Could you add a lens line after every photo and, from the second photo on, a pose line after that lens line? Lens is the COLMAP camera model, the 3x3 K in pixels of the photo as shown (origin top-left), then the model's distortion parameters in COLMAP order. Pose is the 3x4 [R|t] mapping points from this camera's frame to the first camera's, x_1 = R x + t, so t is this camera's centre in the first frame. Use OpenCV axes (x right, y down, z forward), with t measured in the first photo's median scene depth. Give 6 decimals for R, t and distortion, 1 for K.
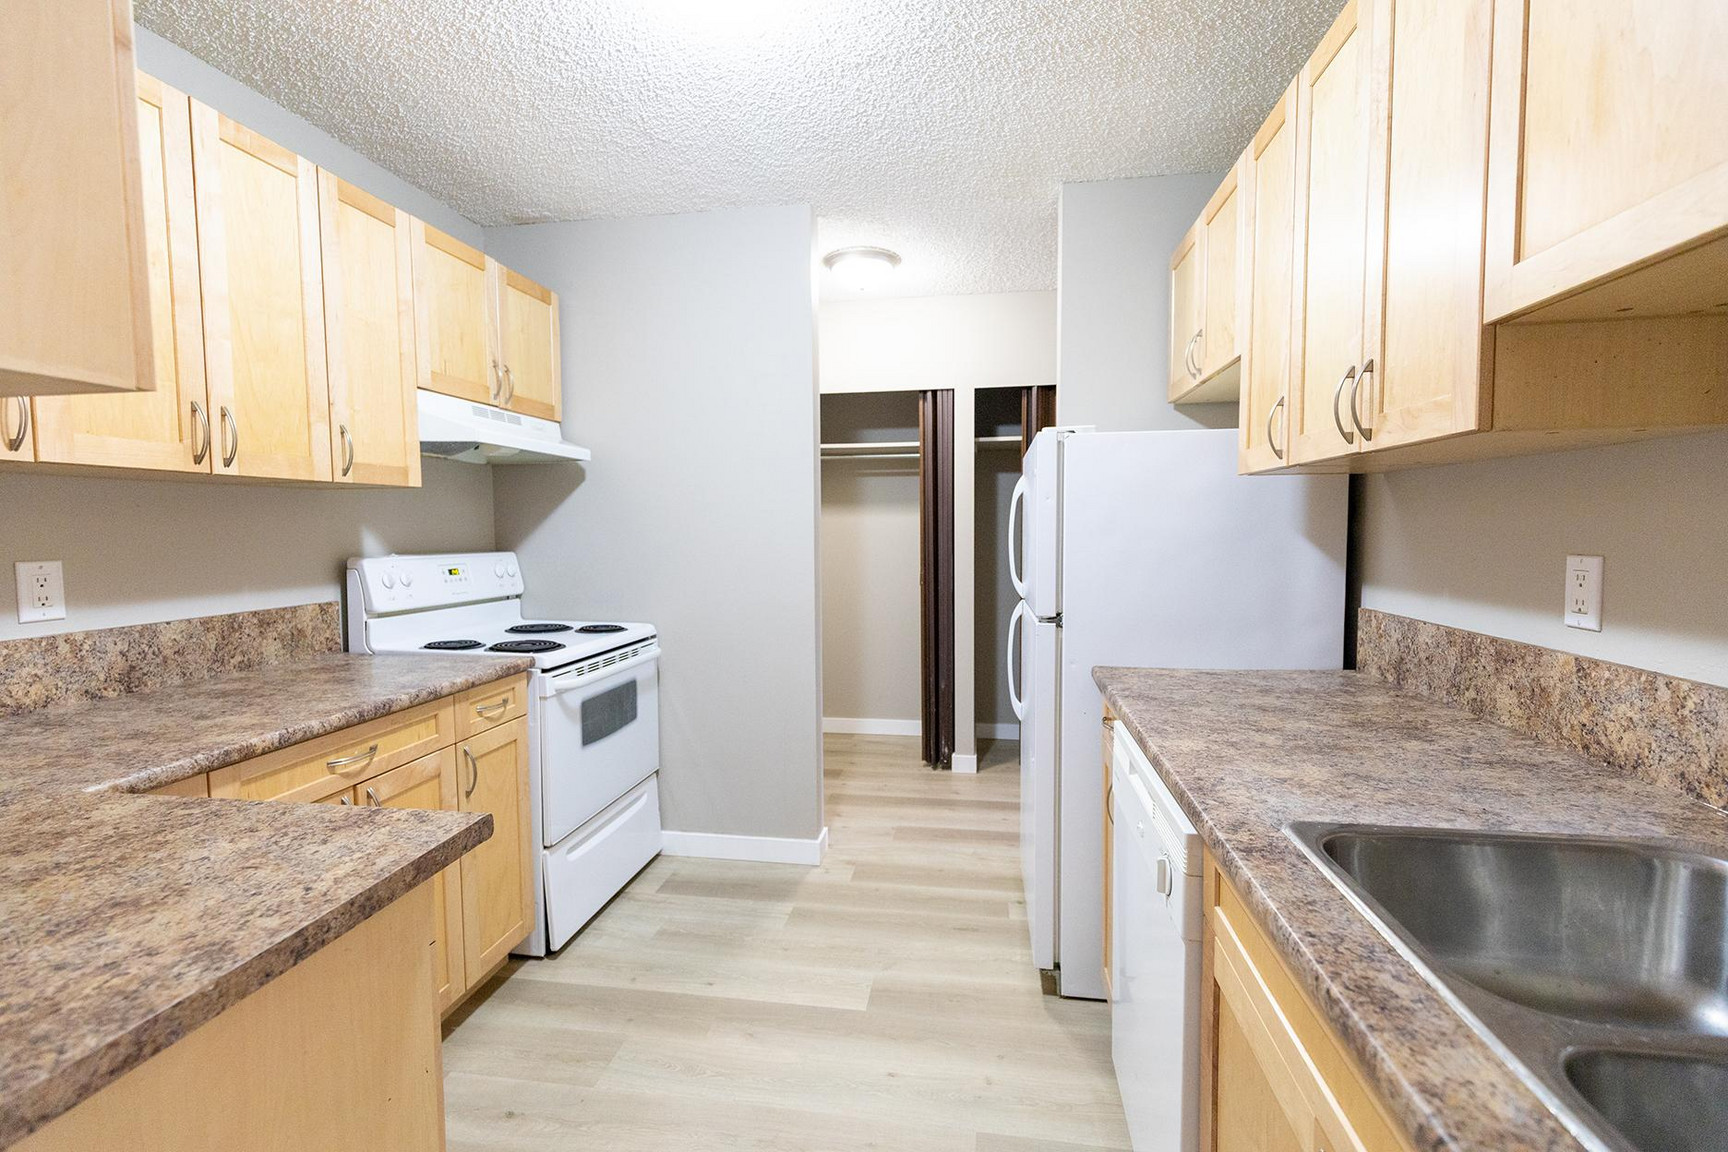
lens RADIAL K [[773.7, 0, 853.3], [0, 773.7, 576.9], [0, 0, 1]] dist [0.002630, 0.000233]
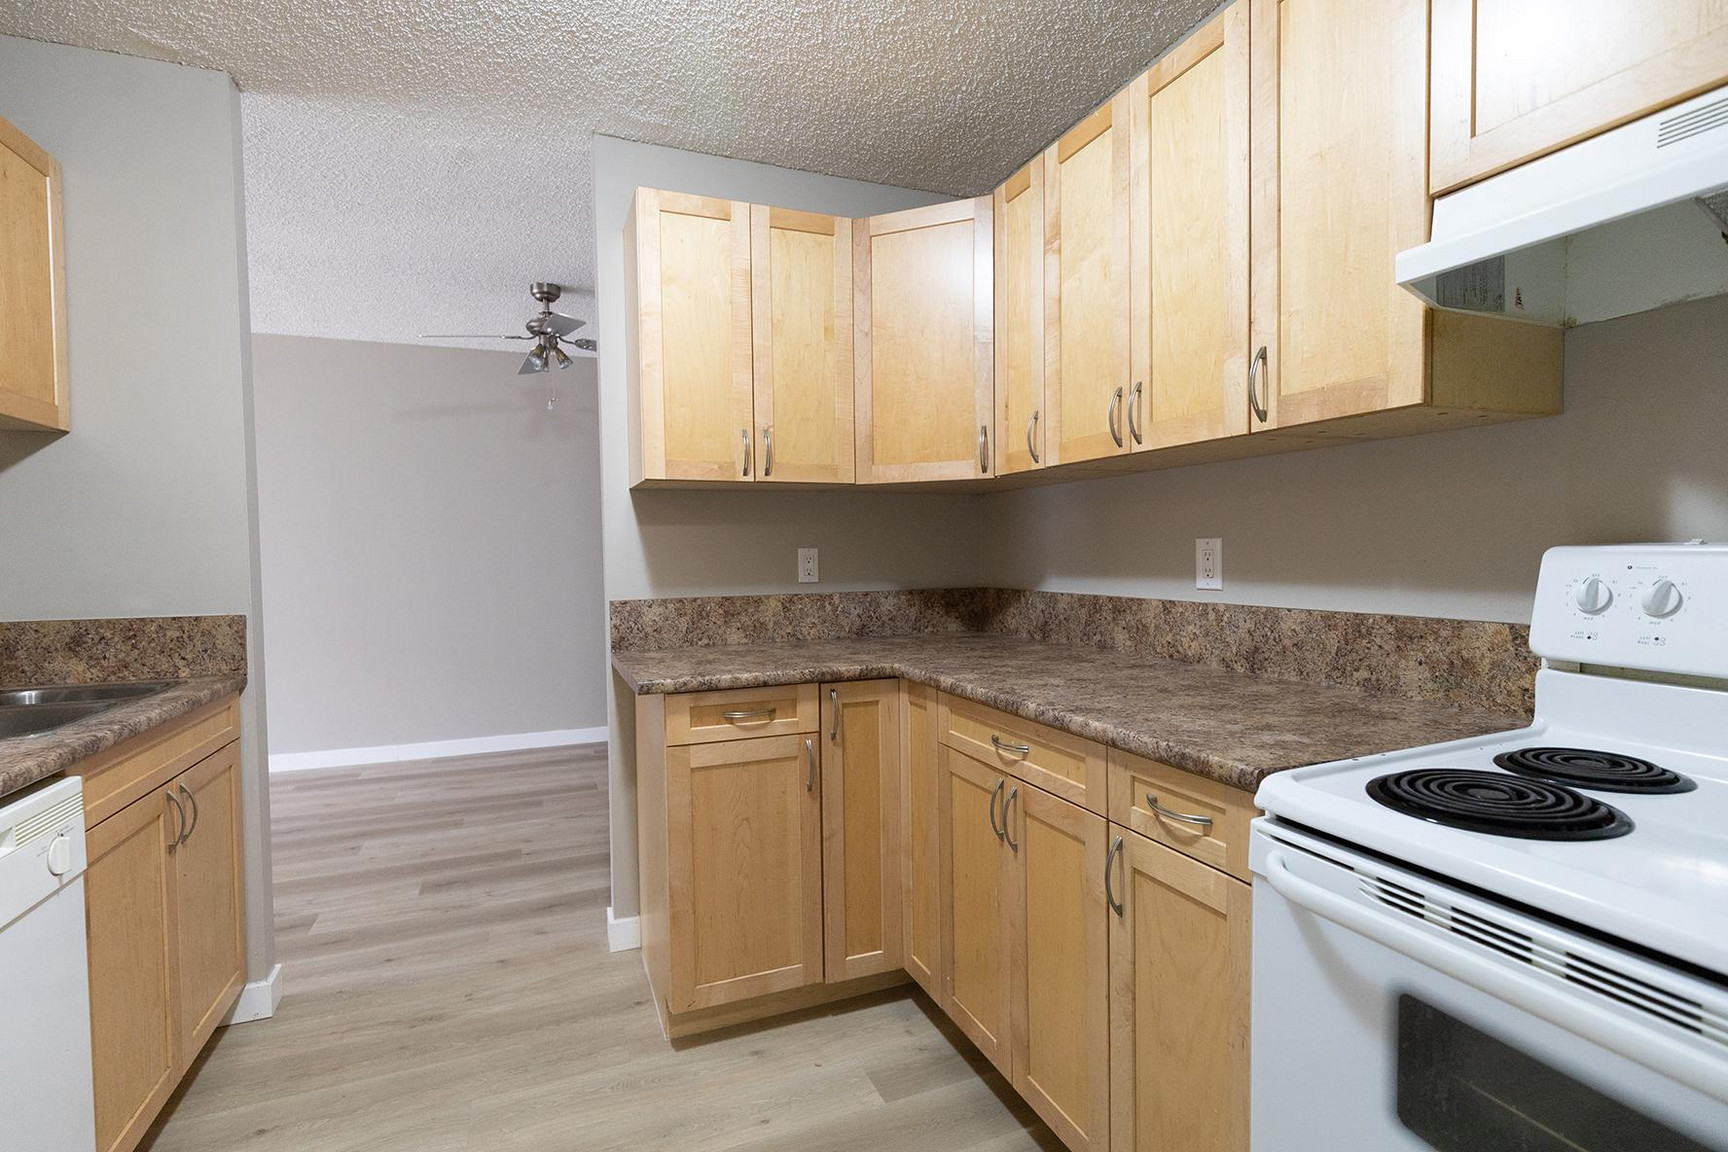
lens RADIAL K [[813.6, 0, 843.8], [0, 813.6, 575.8], [0, 0, 1]] dist [0.002641, 0.000485]
pose [[-0.859745, 0.035605, -0.509482, 0.036949], [-0.013179, 0.995688, 0.091822, -0.060781], [0.510554, 0.085658, -0.855568, 1.573803]]
